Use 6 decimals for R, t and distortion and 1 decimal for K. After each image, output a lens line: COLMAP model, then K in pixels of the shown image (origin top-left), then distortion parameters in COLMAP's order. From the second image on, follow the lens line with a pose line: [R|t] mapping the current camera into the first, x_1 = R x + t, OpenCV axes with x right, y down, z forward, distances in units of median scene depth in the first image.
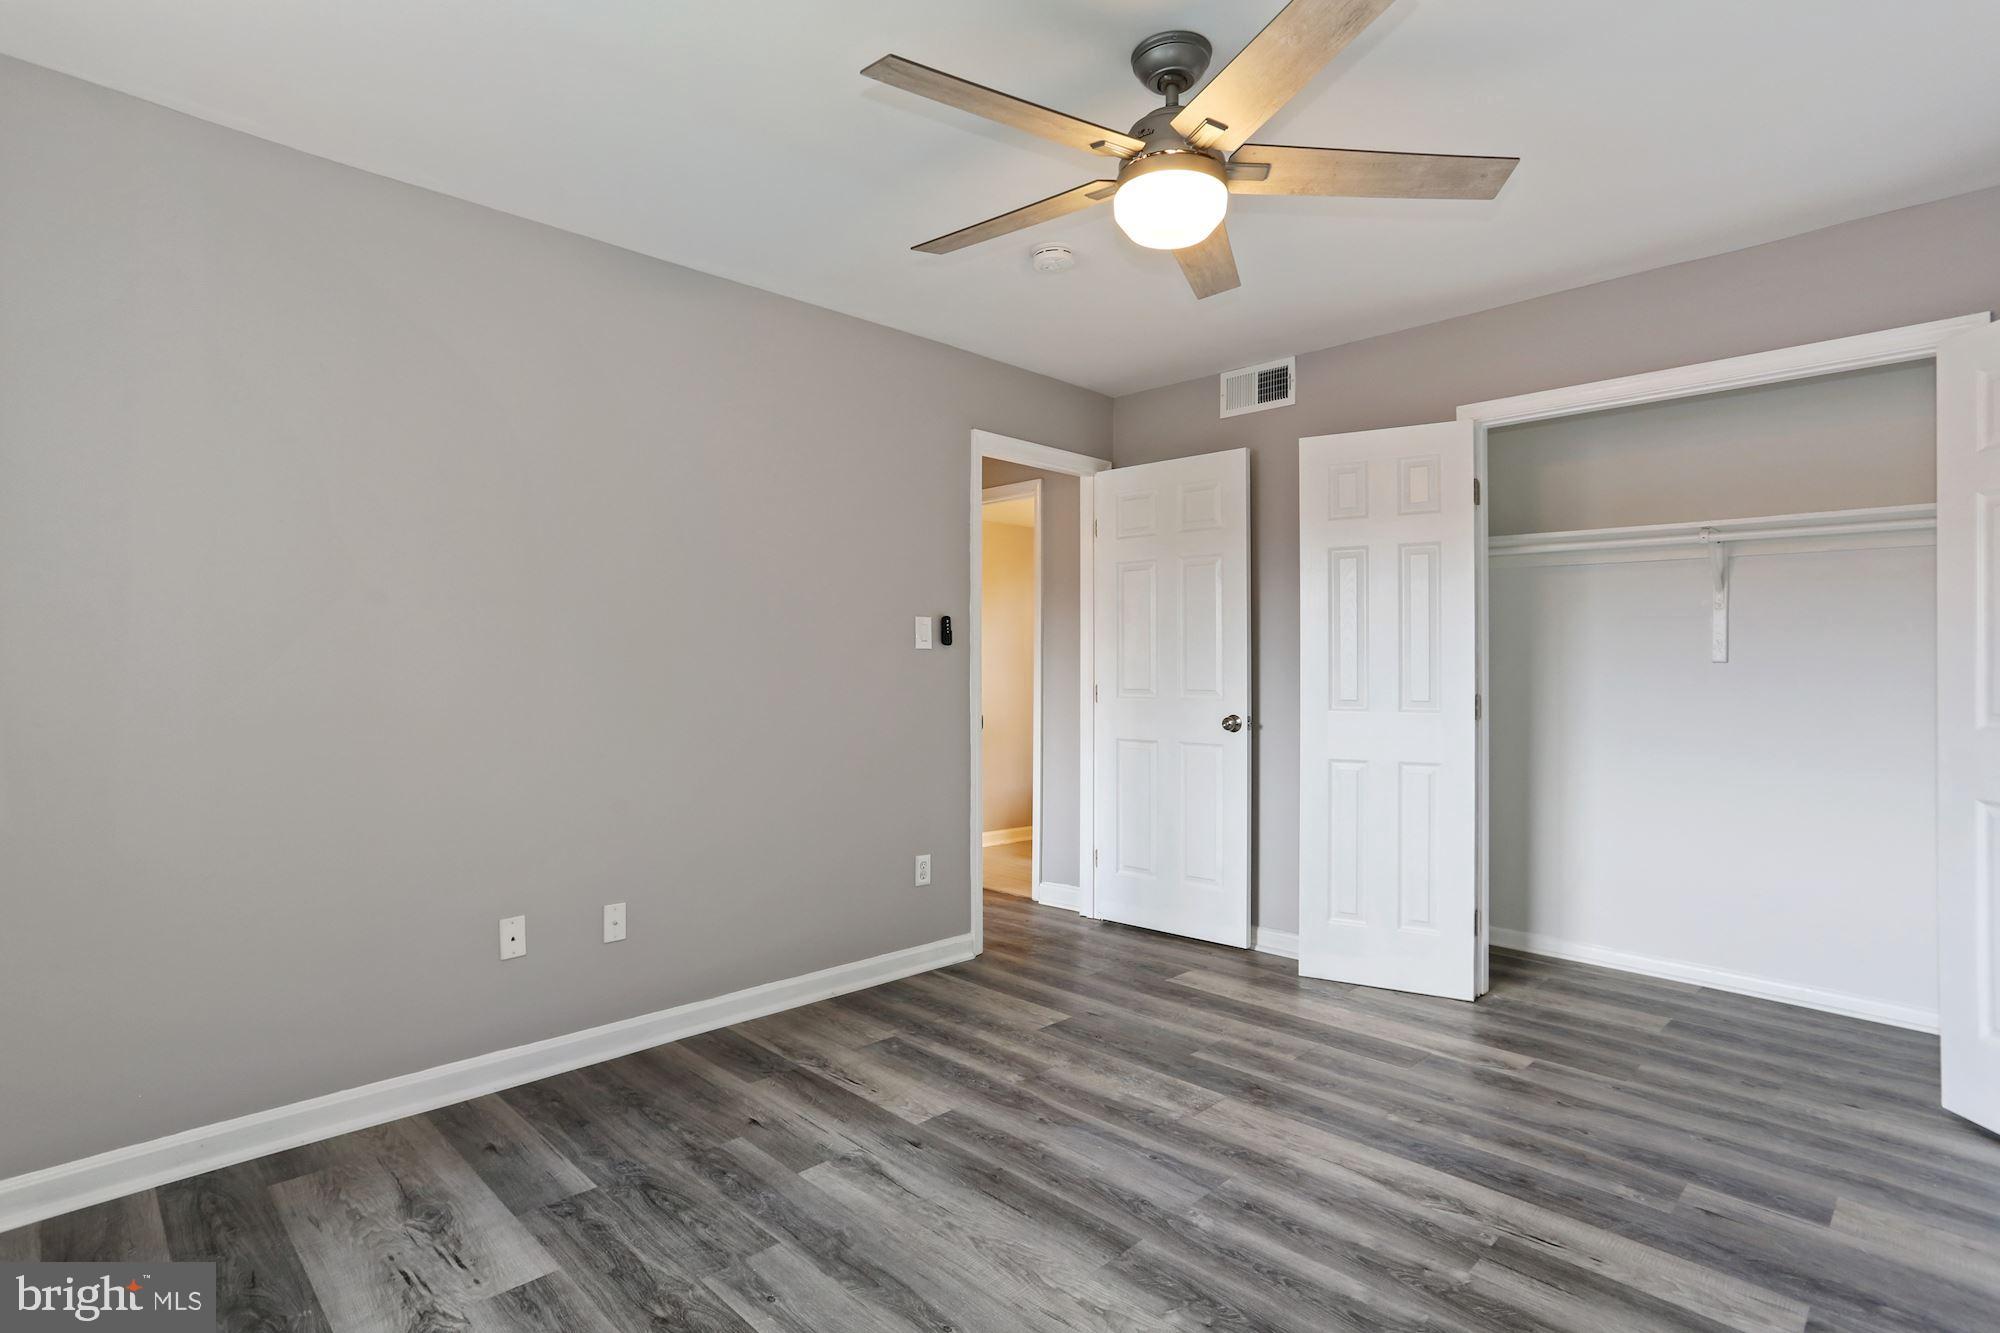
lens RADIAL K [[984.3, 0, 987.6], [0, 984.3, 651.7], [0, 0, 1]] dist [-0.055079, 0.039789]
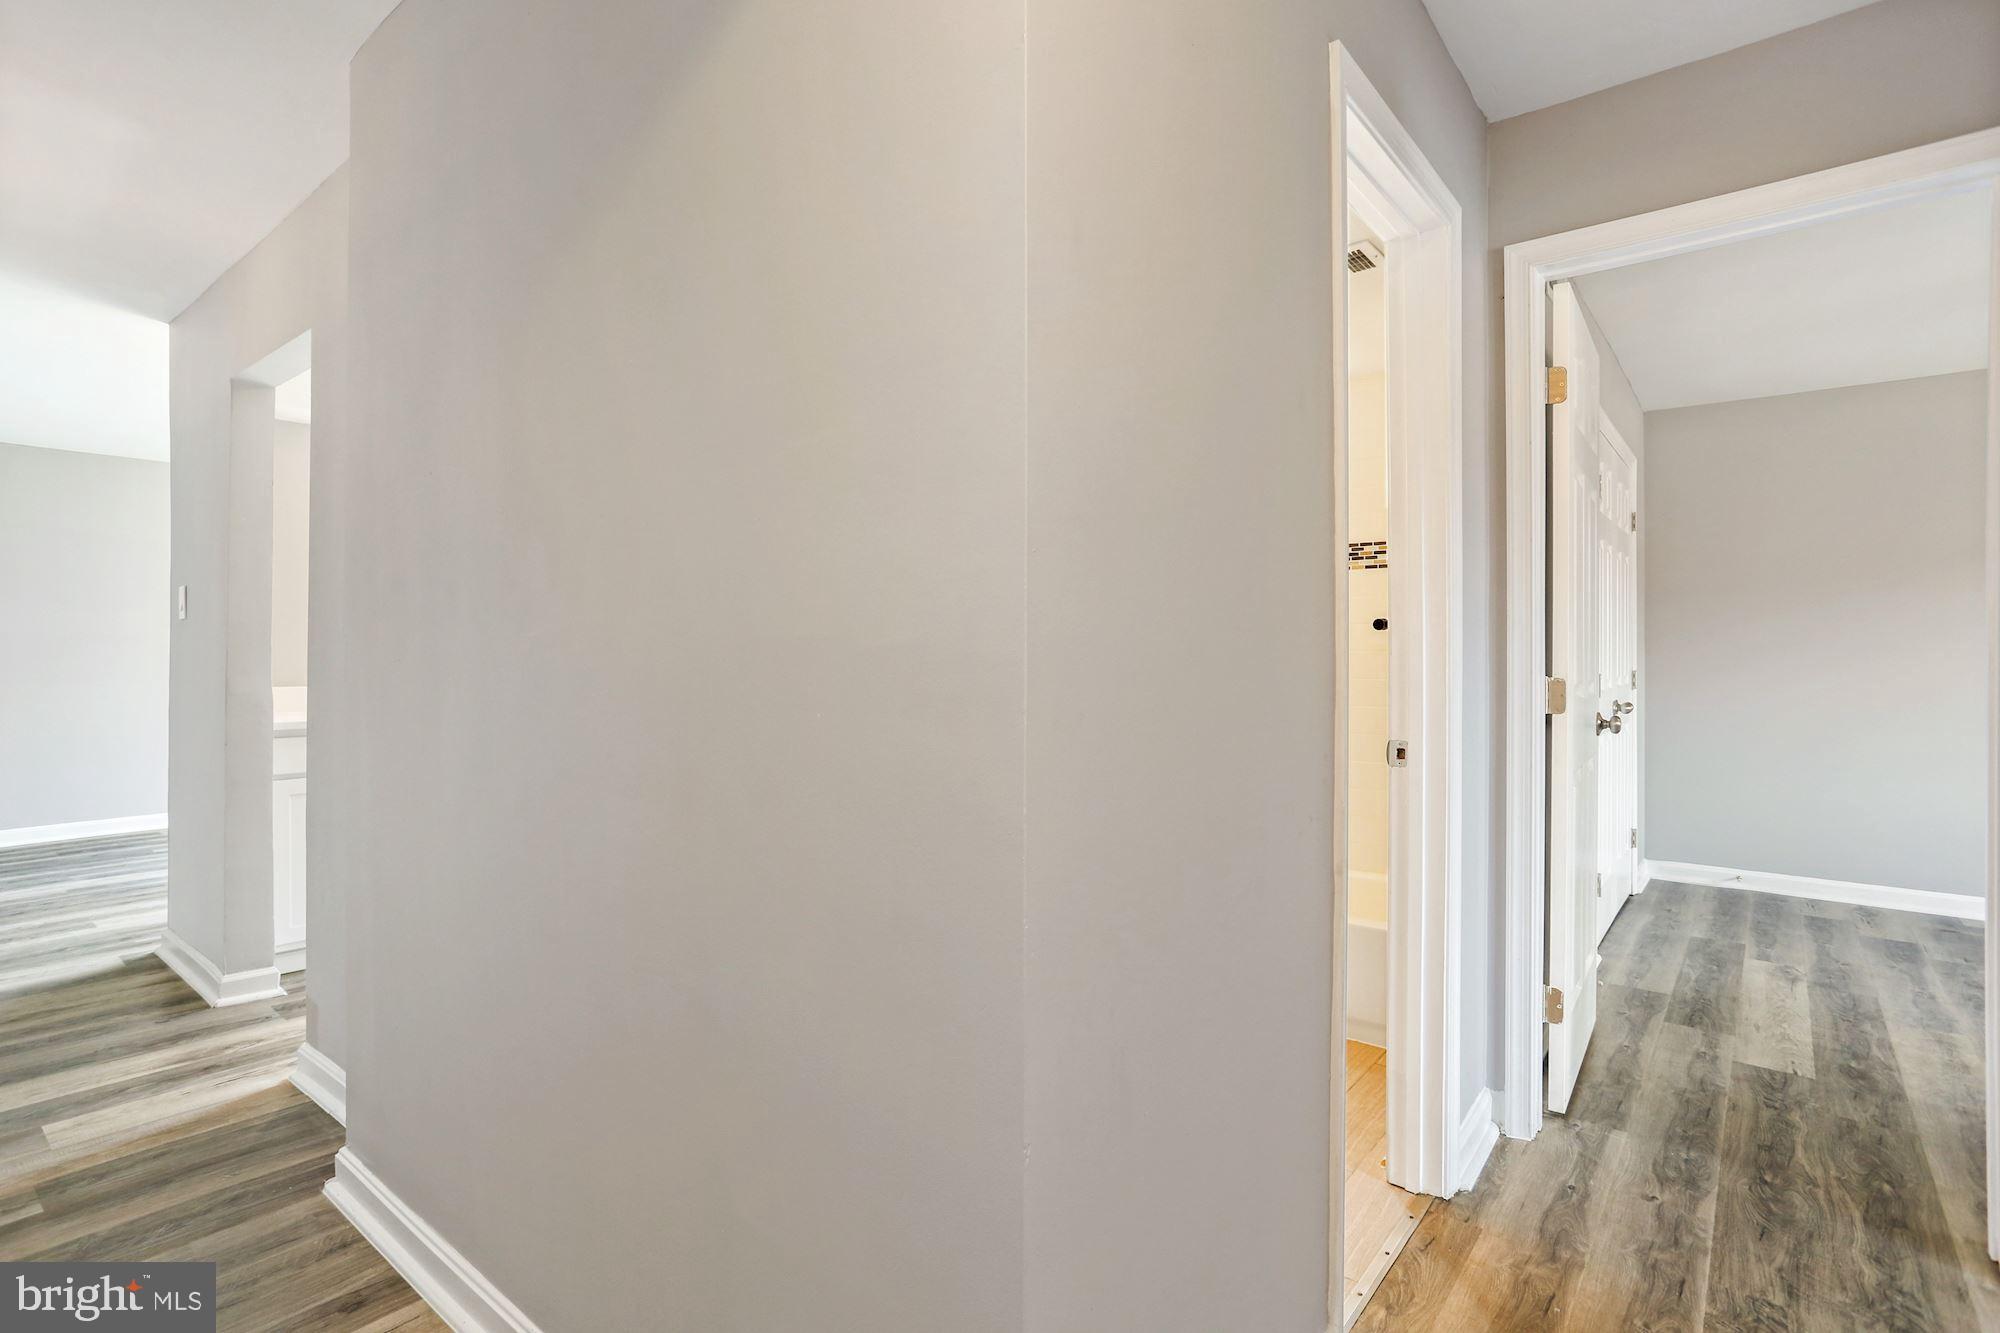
lens RADIAL K [[984.3, 0, 987.6], [0, 984.3, 651.7], [0, 0, 1]] dist [-0.055079, 0.039789]
pose [[-0.099942, -0.005566, 0.994978, -0.786390], [-0.017070, 0.999847, 0.003879, 0.036437], [-0.994847, -0.016596, -0.100022, 2.792998]]
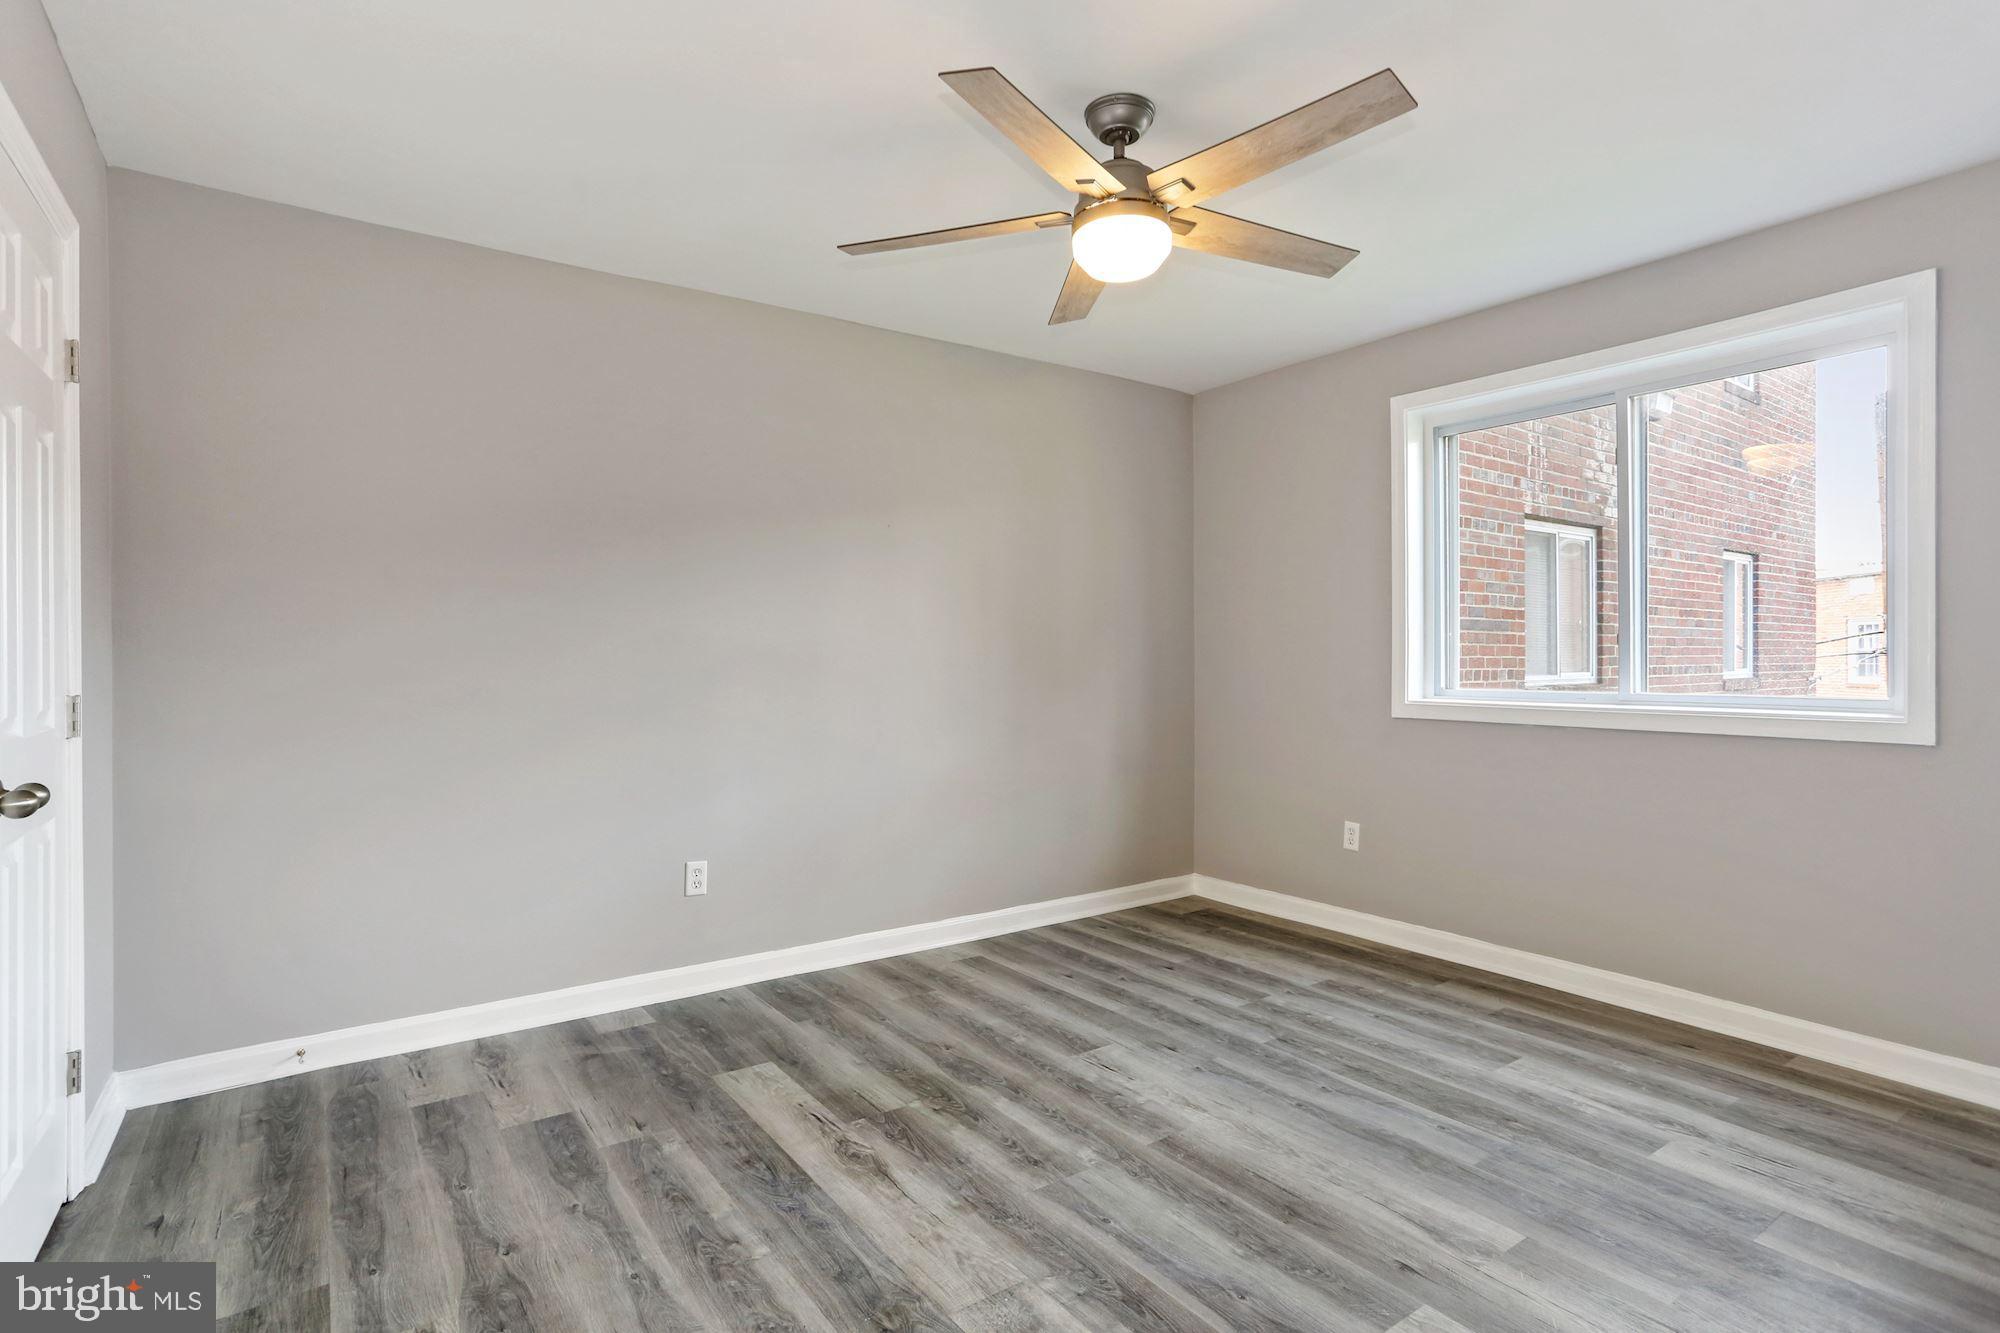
lens RADIAL K [[984.3, 0, 987.6], [0, 984.3, 651.7], [0, 0, 1]] dist [-0.055079, 0.039789]
pose [[-0.985229, -0.000735, 0.171240, 0.132387], [-0.004130, 0.999802, -0.019468, 0.033035], [-0.171192, -0.019887, -0.985037, 1.957467]]
